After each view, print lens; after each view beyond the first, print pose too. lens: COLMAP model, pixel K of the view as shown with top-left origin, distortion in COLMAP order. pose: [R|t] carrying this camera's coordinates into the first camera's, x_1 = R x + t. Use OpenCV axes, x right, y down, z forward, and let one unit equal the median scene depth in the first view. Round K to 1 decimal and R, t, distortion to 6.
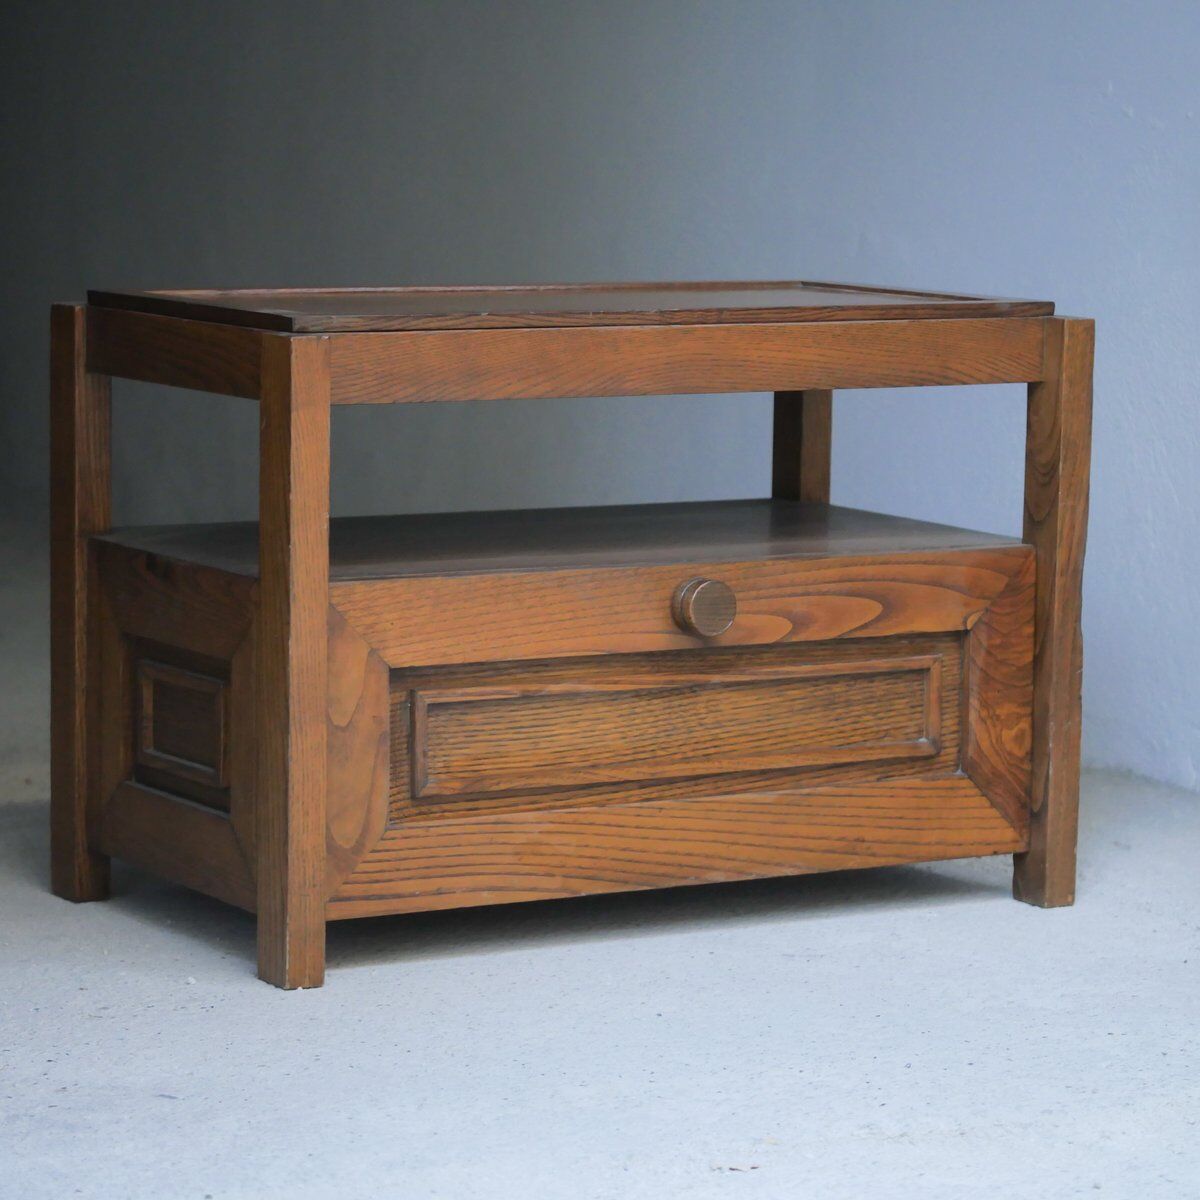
lens RADIAL K [[4500.6, 0, 600.0], [0, 4500.6, 600.0], [0, 0, 1]] dist [-0.044037, -0.169758]
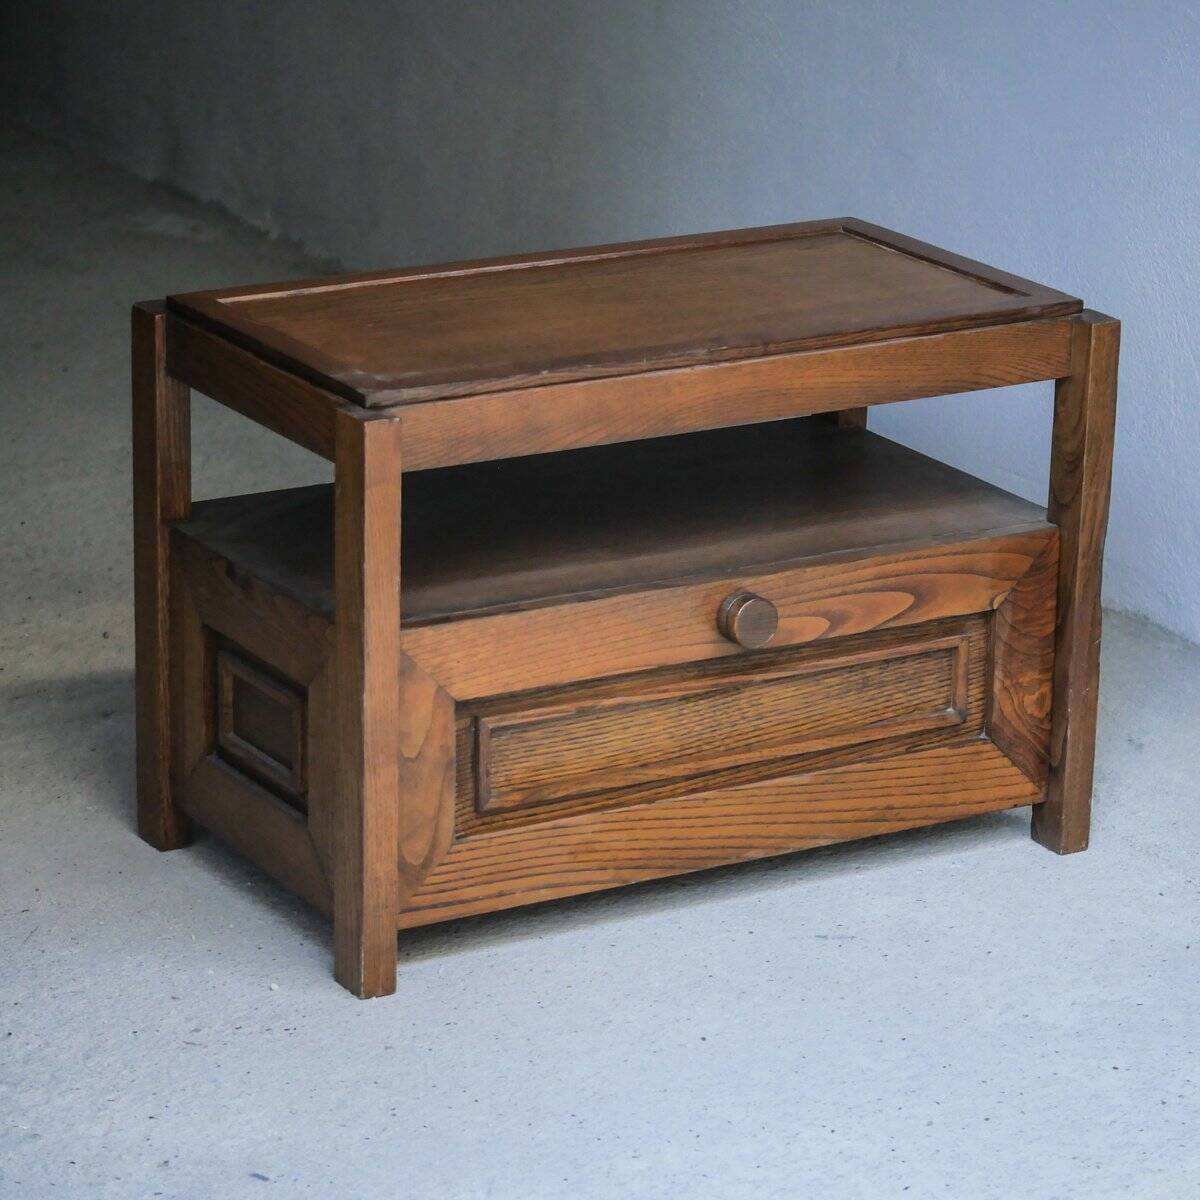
lens RADIAL K [[4500.6, 0, 600.0], [0, 4500.6, 600.0], [0, 0, 1]] dist [-0.044037, -0.169758]
pose [[0.999970, 0.006263, -0.004553, -0.007136], [-0.005322, 0.983019, 0.183429, -0.197193], [0.005625, -0.183399, 0.983022, -0.051041]]
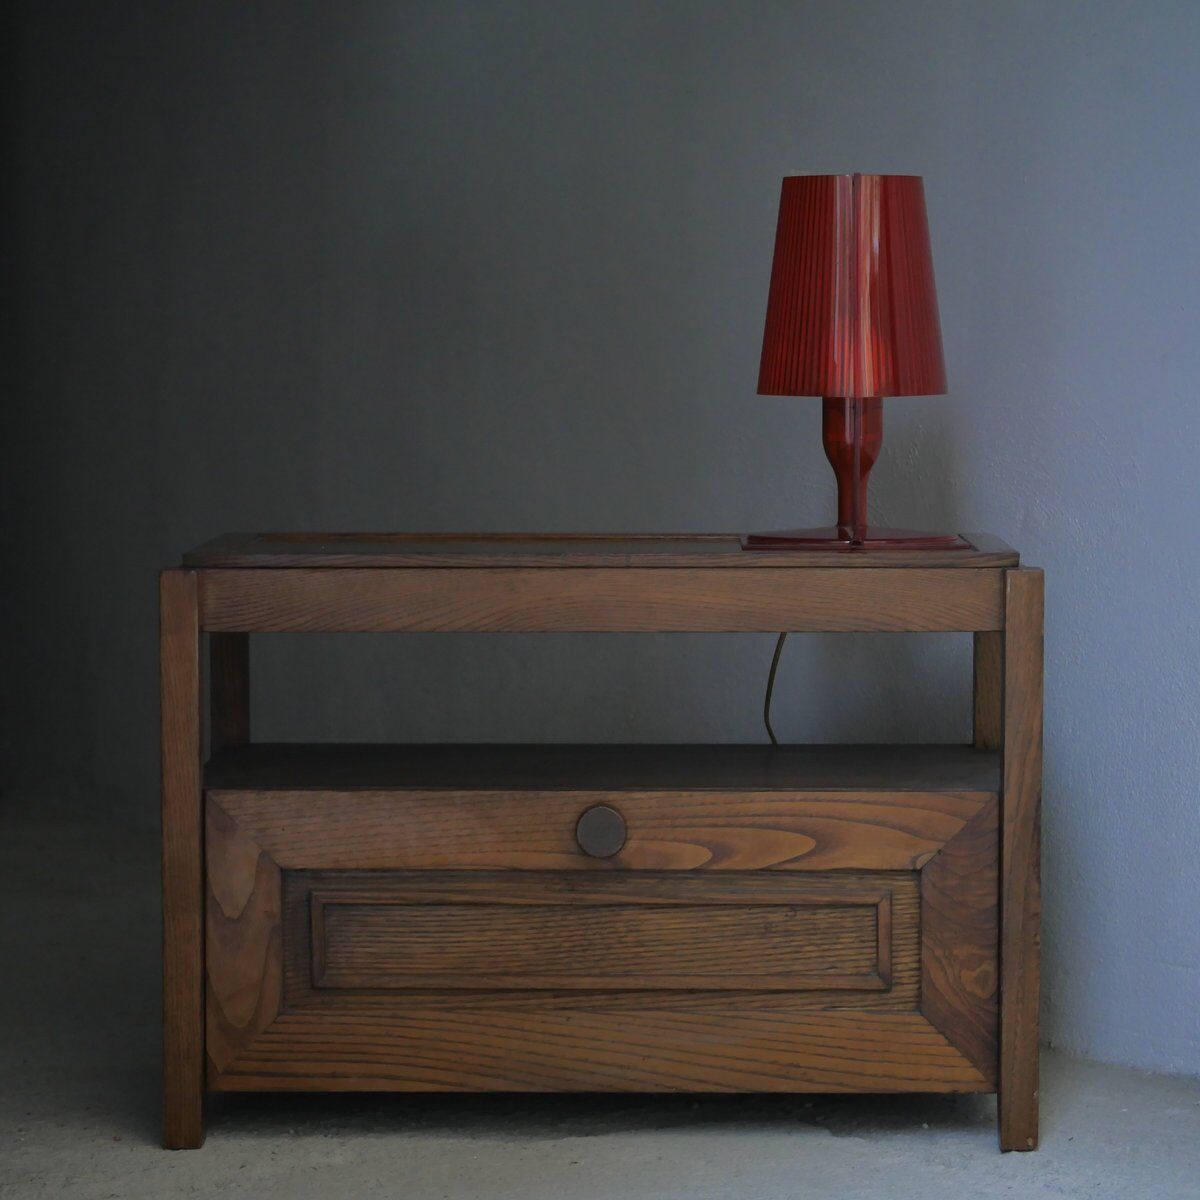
lens RADIAL K [[4500.6, 0, 600.0], [0, 4500.6, 600.0], [0, 0, 1]] dist [-0.044037, -0.169758]
pose [[0.841923, 0.022283, -0.539138, 0.592578], [-0.051120, 0.997947, -0.038584, -0.011934], [0.537171, 0.060045, 0.841333, 0.095179]]
